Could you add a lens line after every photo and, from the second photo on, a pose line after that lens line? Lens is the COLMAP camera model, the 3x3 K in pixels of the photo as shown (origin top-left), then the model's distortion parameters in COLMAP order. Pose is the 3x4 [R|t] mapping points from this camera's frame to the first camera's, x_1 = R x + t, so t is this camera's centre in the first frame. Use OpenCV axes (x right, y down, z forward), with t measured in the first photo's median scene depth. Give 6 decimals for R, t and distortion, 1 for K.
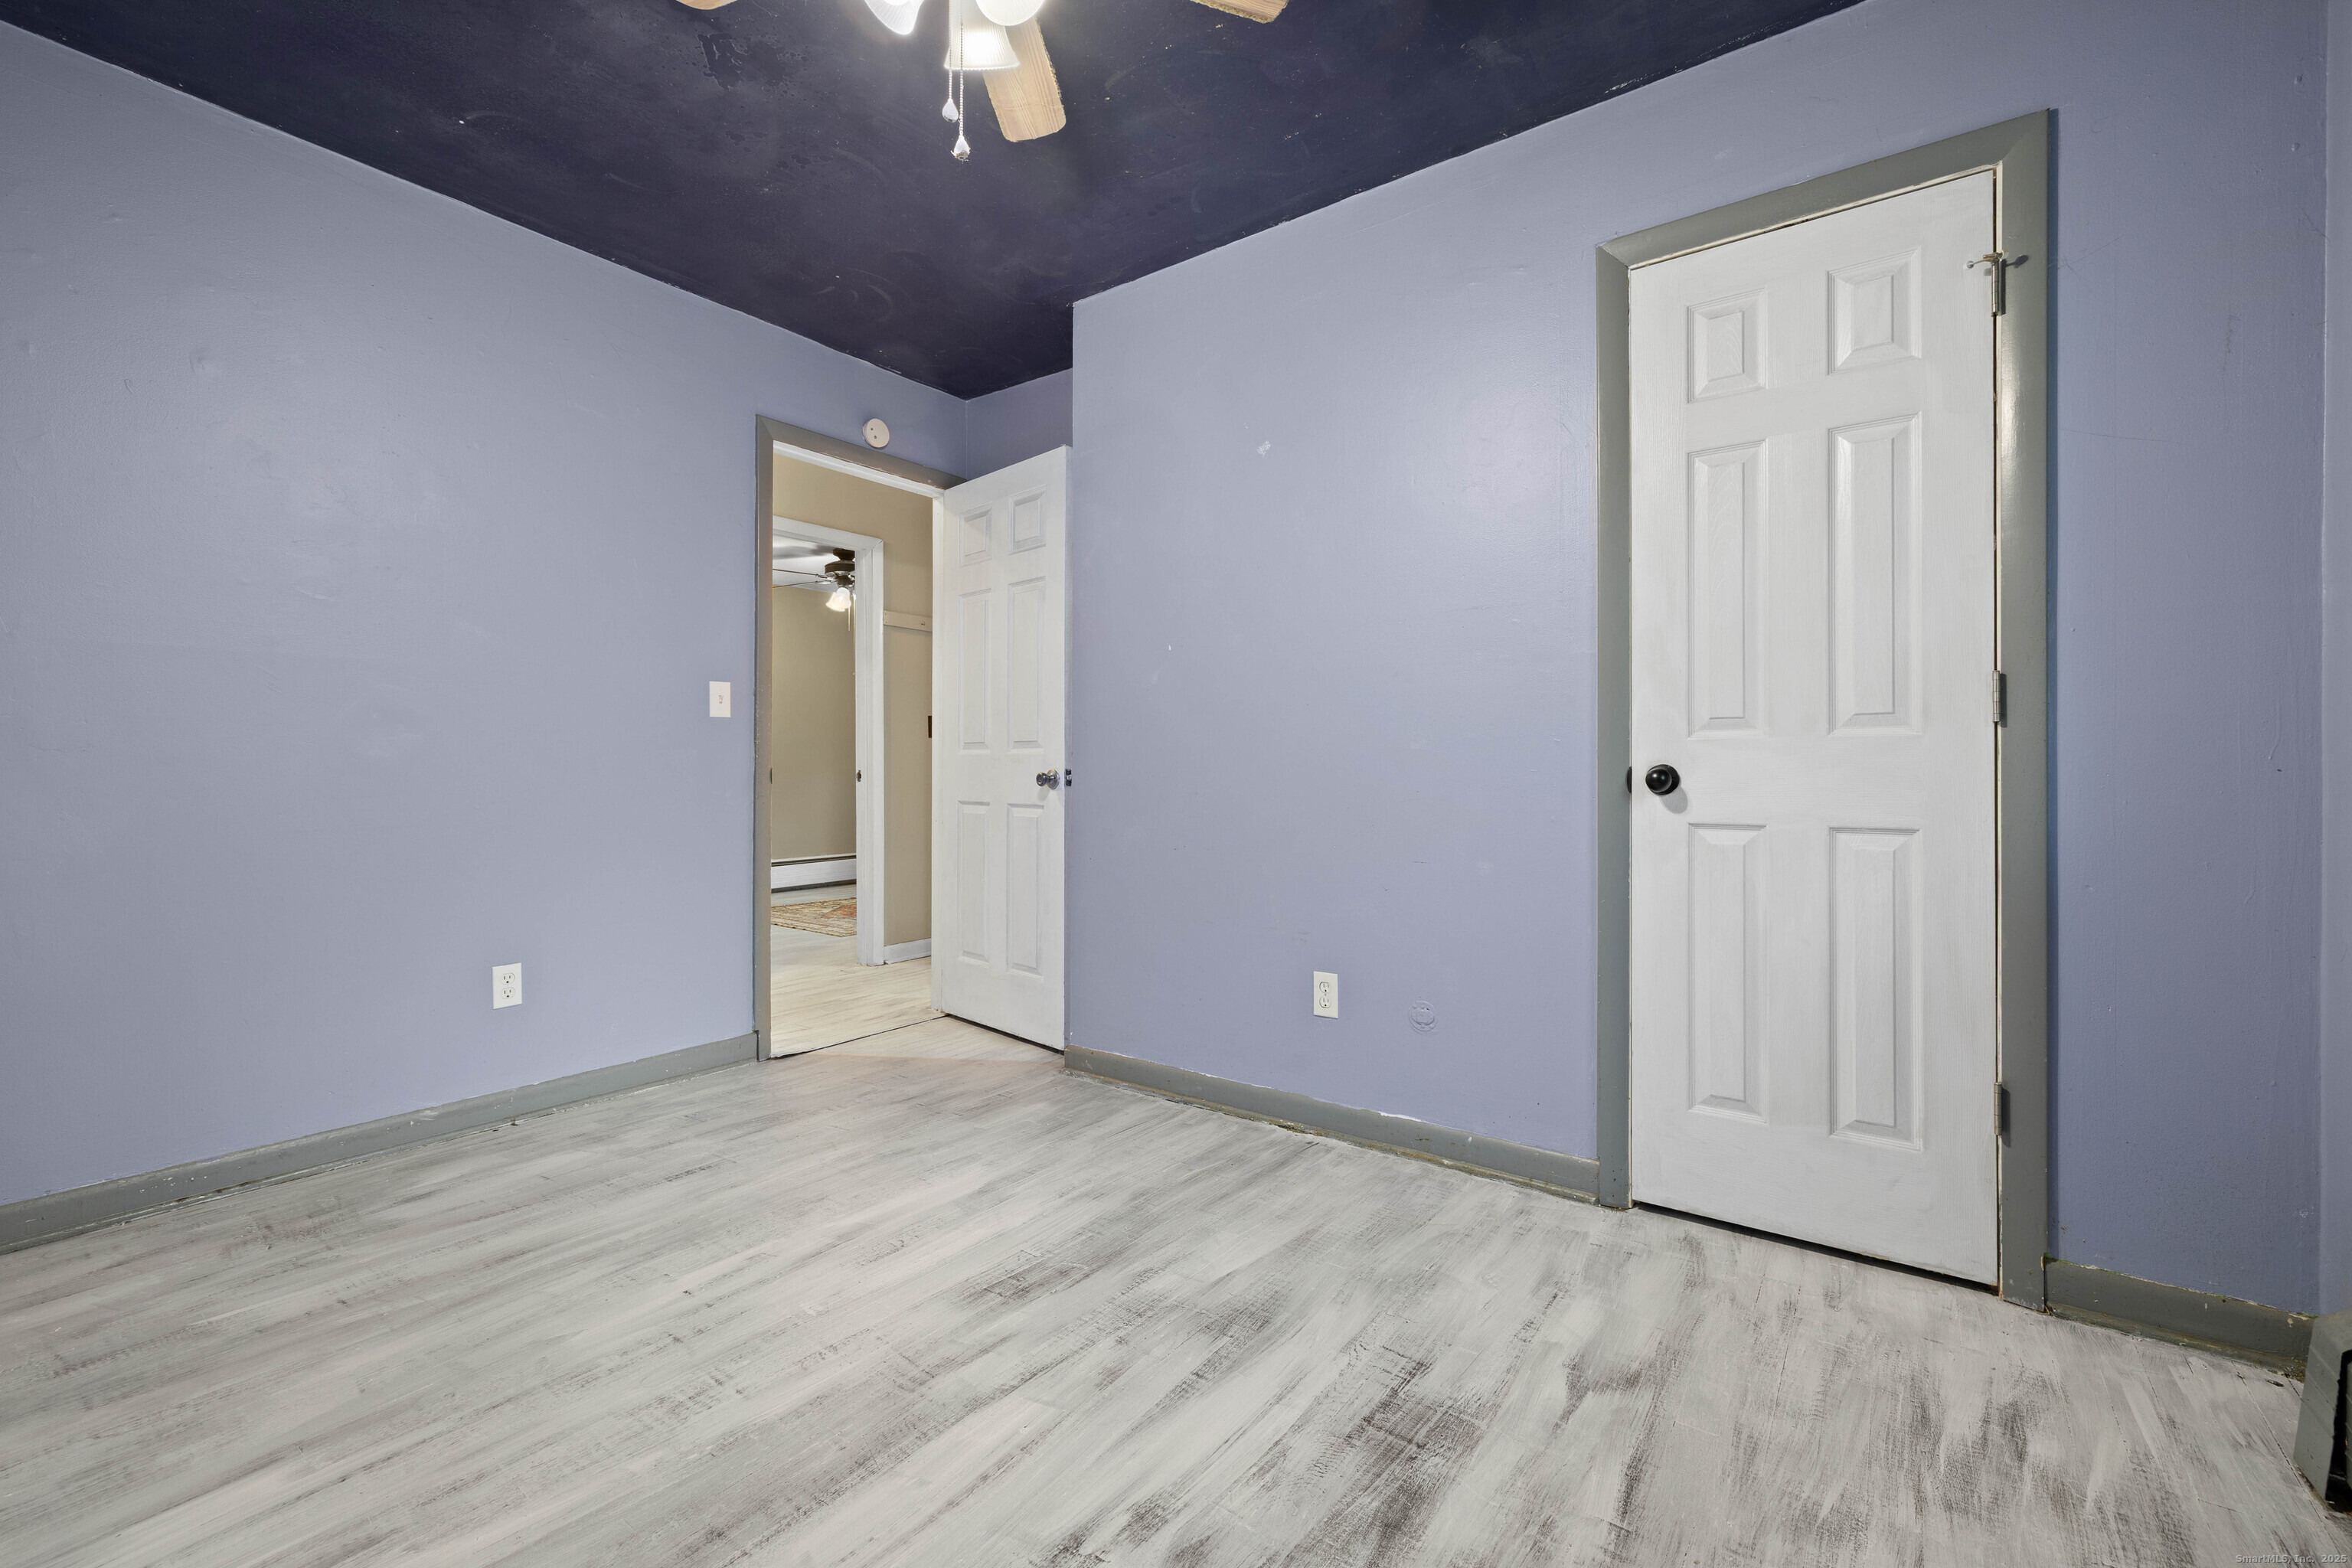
lens RADIAL K [[990.5, 0, 1170.5], [0, 990.5, 775.1], [0, 0, 1]] dist [0.000006, -0.000389]
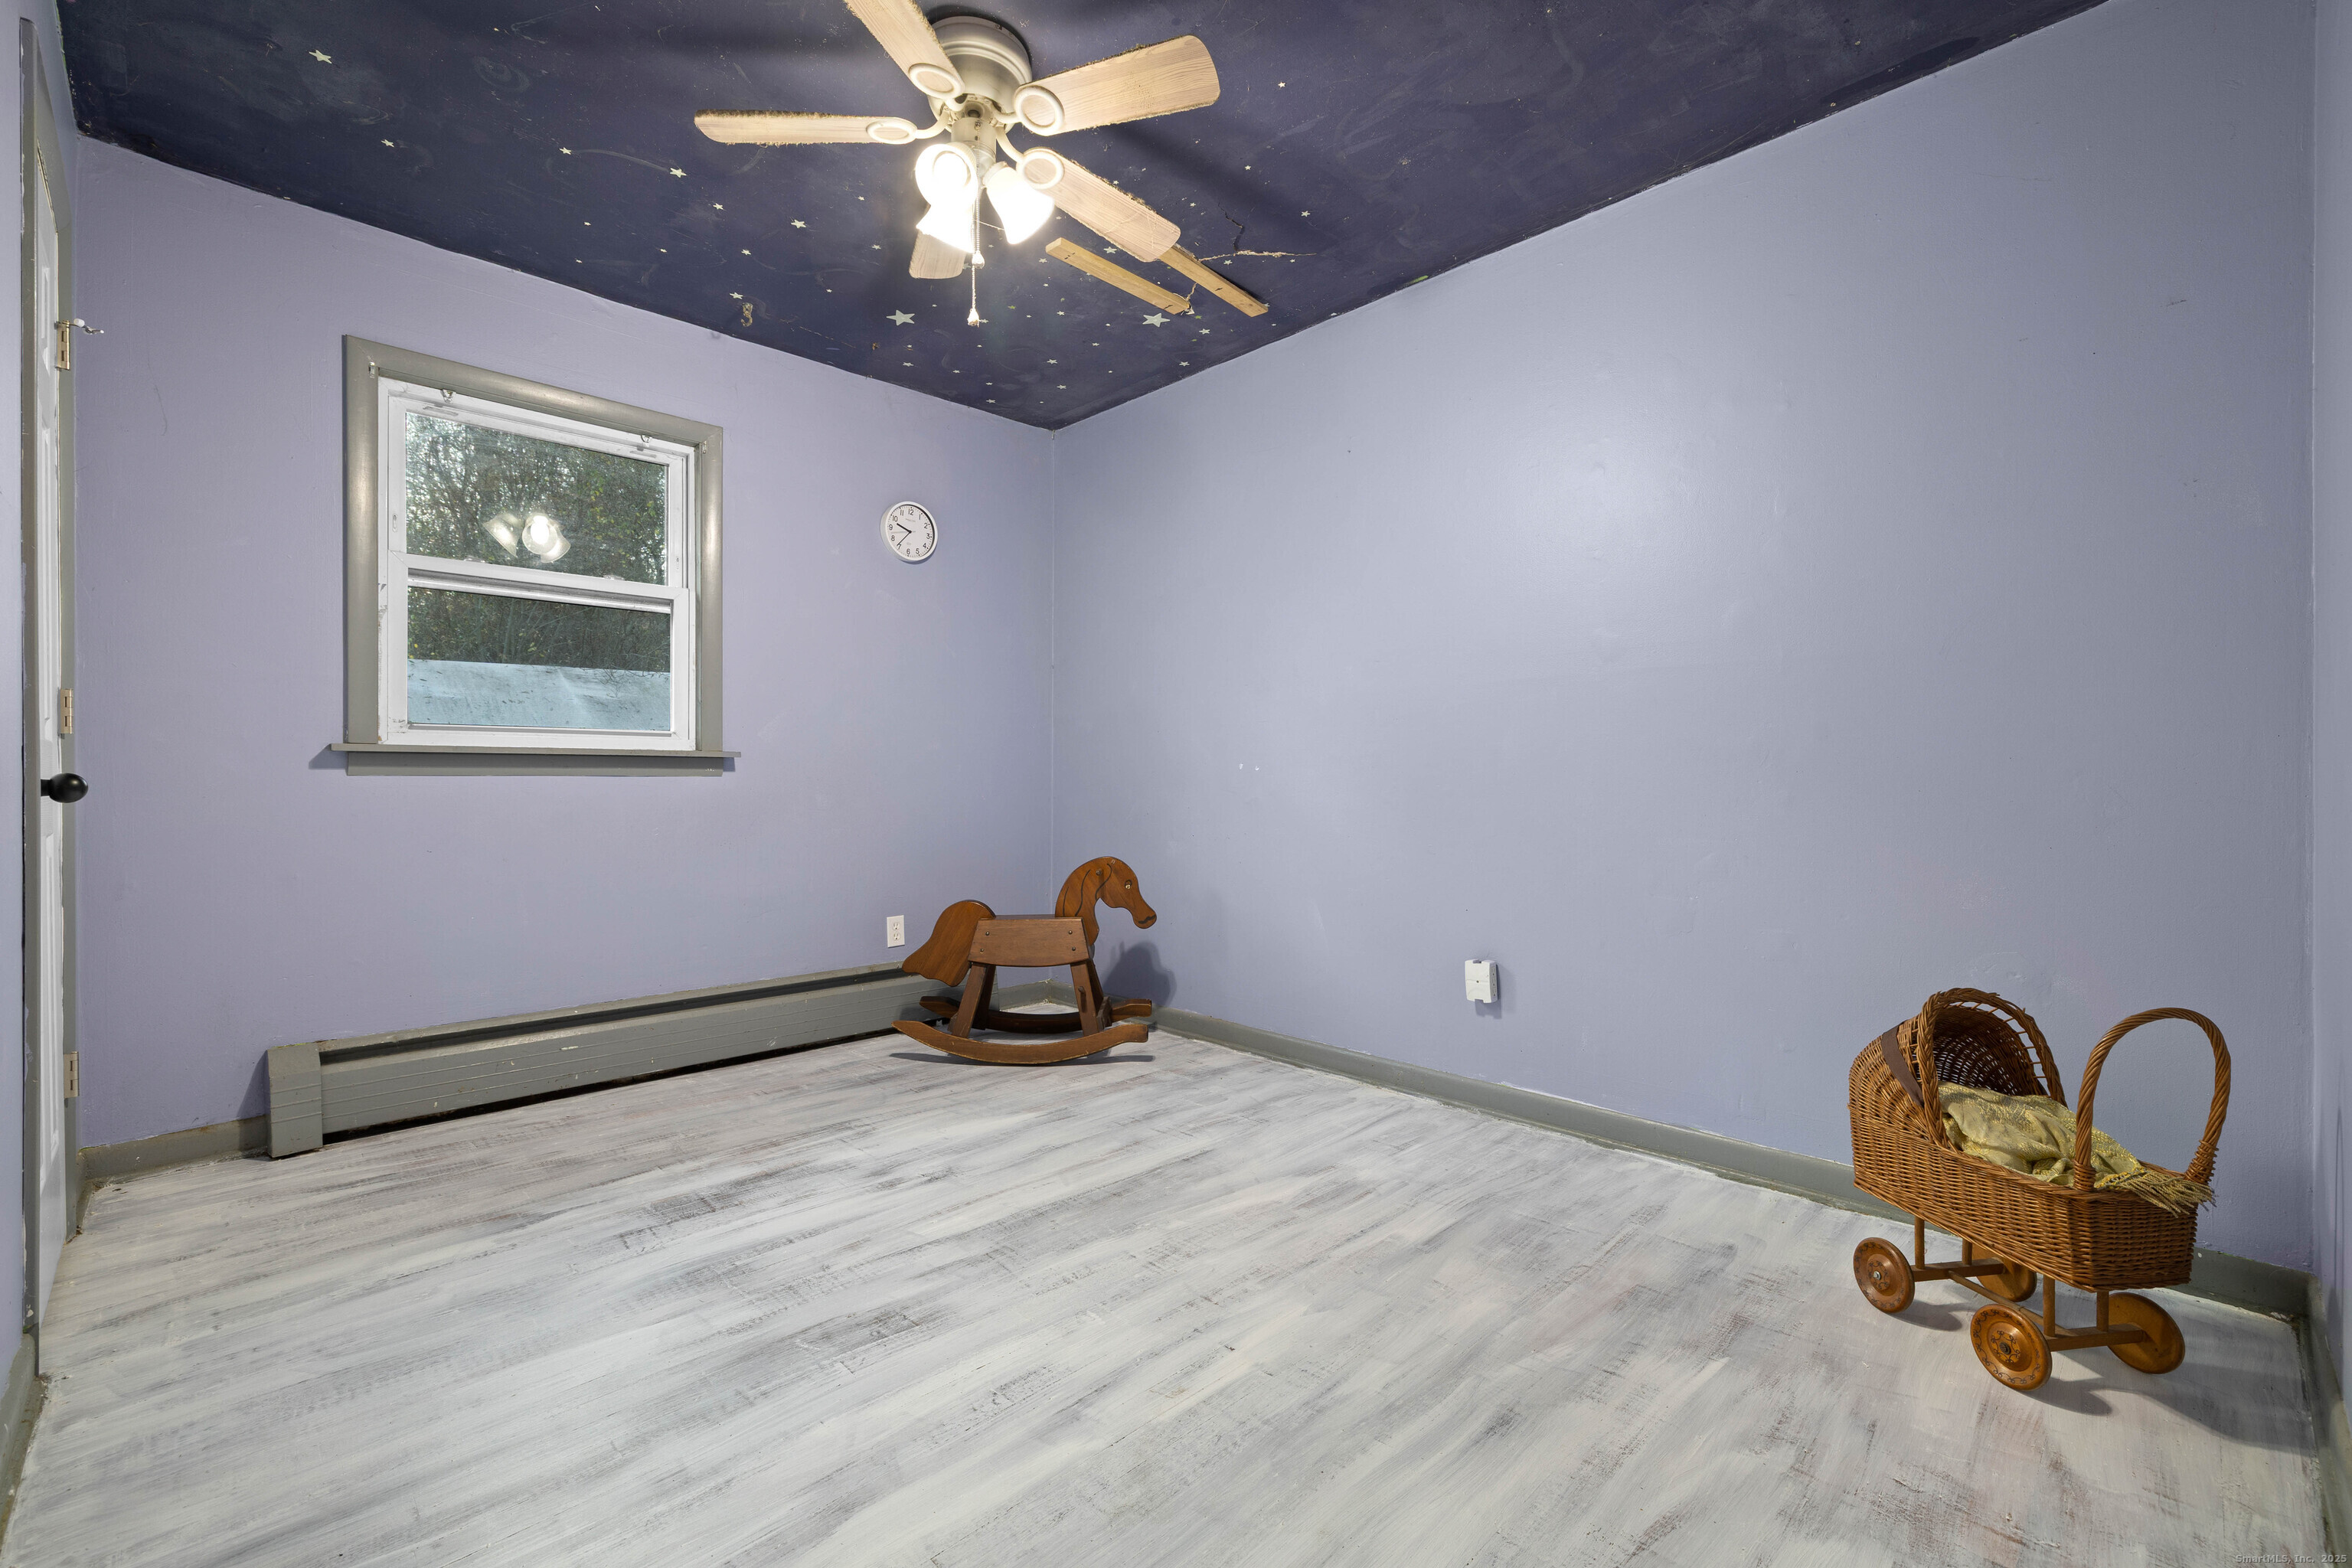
lens RADIAL K [[990.5, 0, 1170.5], [0, 990.5, 775.1], [0, 0, 1]] dist [0.000006, -0.000389]
pose [[-0.987655, 0.000663, 0.156645, -0.613779], [0.000555, 1.000000, -0.000734, -0.002973], [-0.156645, -0.000638, -0.987655, 2.028620]]
